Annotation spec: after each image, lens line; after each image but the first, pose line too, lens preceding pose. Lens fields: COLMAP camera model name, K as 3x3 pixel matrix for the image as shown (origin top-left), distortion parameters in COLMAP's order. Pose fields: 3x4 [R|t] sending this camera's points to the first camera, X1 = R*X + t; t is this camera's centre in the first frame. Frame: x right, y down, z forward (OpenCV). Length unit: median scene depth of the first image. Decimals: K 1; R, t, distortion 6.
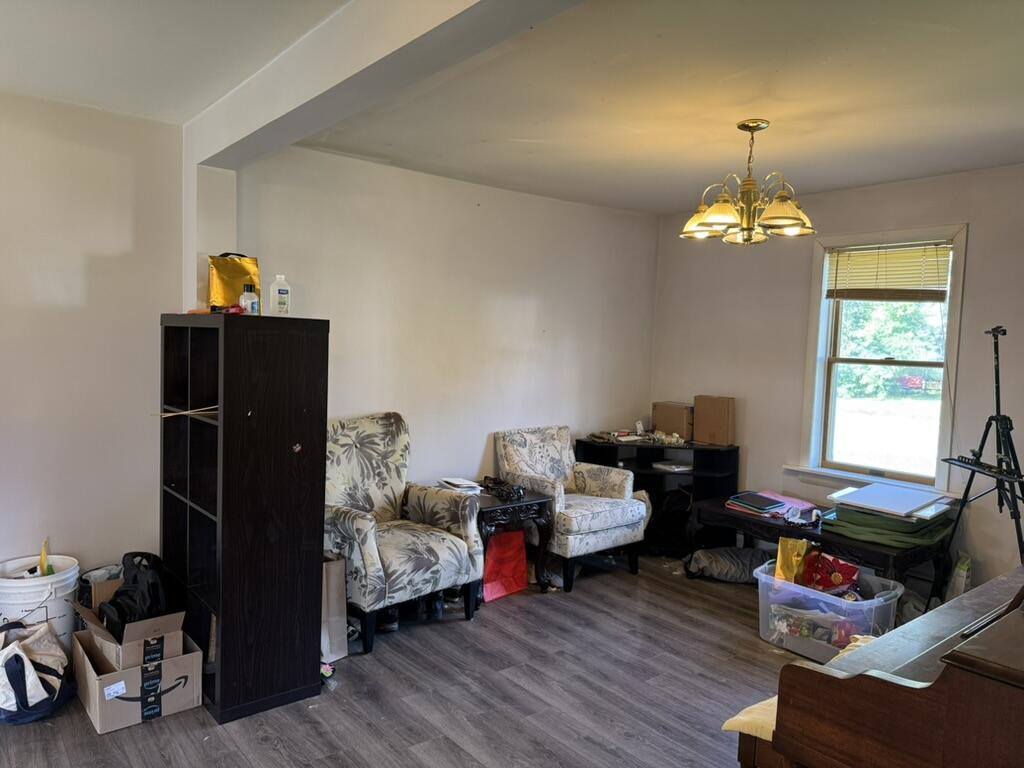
lens RADIAL K [[726.7, 0, 501.6], [0, 726.7, 383.5], [0, 0, 1]] dist [0.075454, -0.104375]
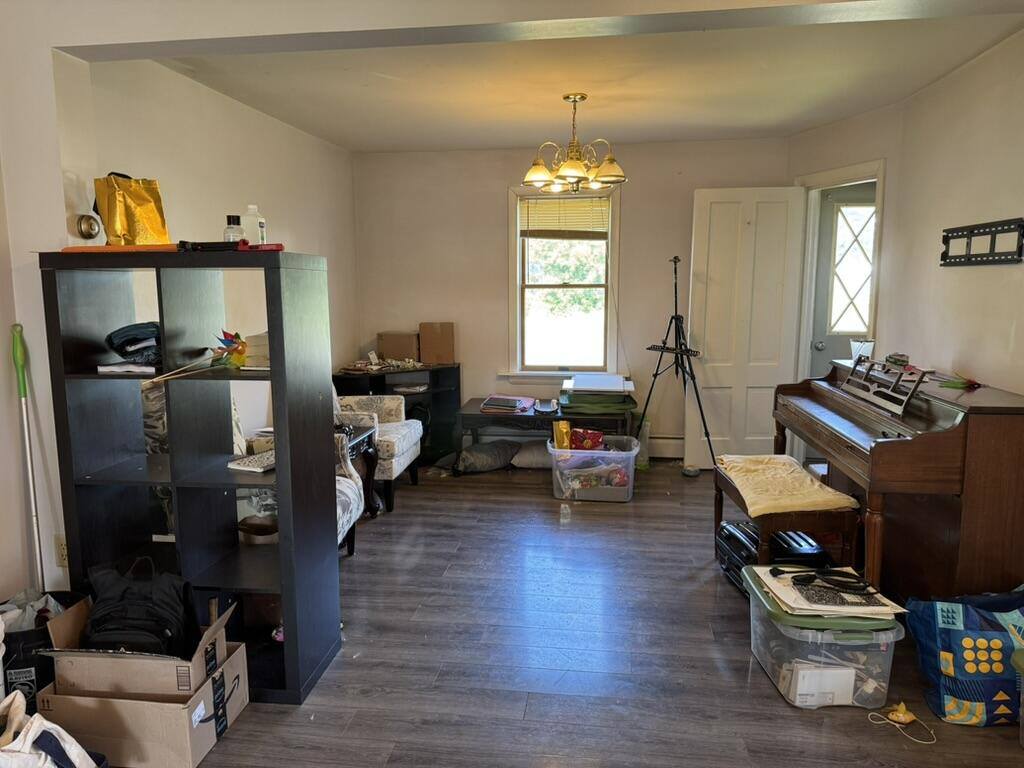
lens RADIAL K [[714.8, 0, 511.5], [0, 714.8, 391.1], [0, 0, 1]] dist [0.066787, -0.094911]
pose [[0.721444, -0.140526, 0.678064, -0.522231], [0.074331, 0.989250, 0.125932, -0.011980], [-0.688472, -0.040452, 0.724134, 0.126259]]
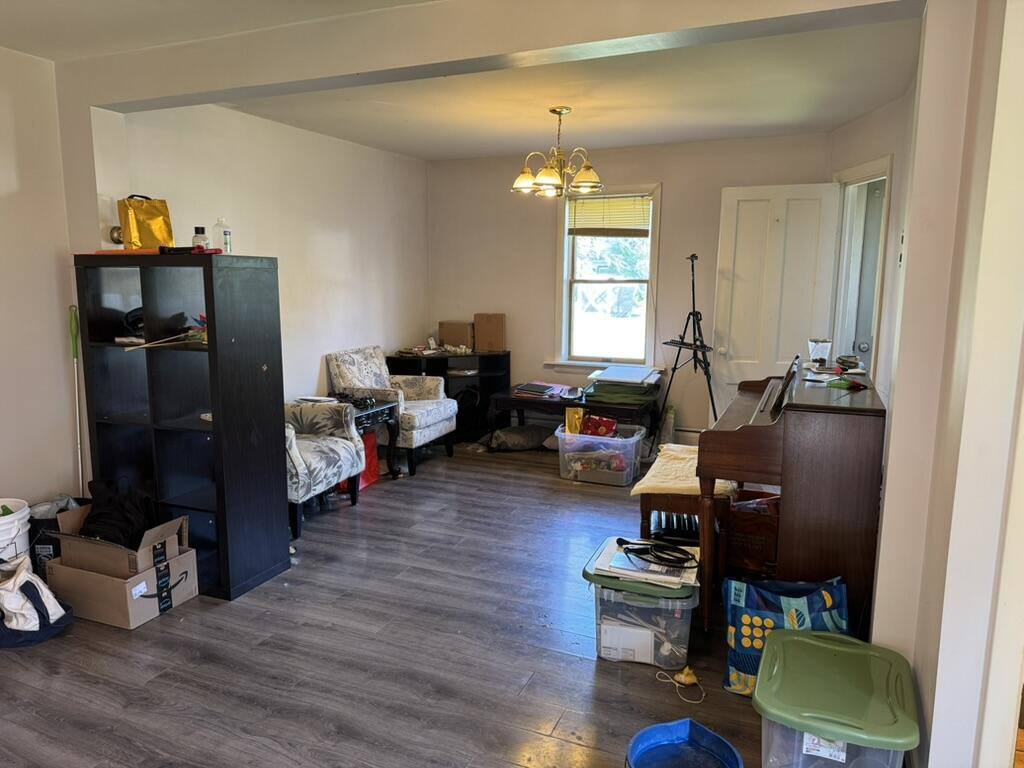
lens RADIAL K [[714.8, 0, 511.5], [0, 714.8, 391.1], [0, 0, 1]] dist [0.066787, -0.094911]
pose [[0.881646, -0.105129, 0.460053, -0.338642], [0.055625, 0.991225, 0.119908, 0.005514], [-0.468622, -0.080126, 0.879757, -0.157724]]
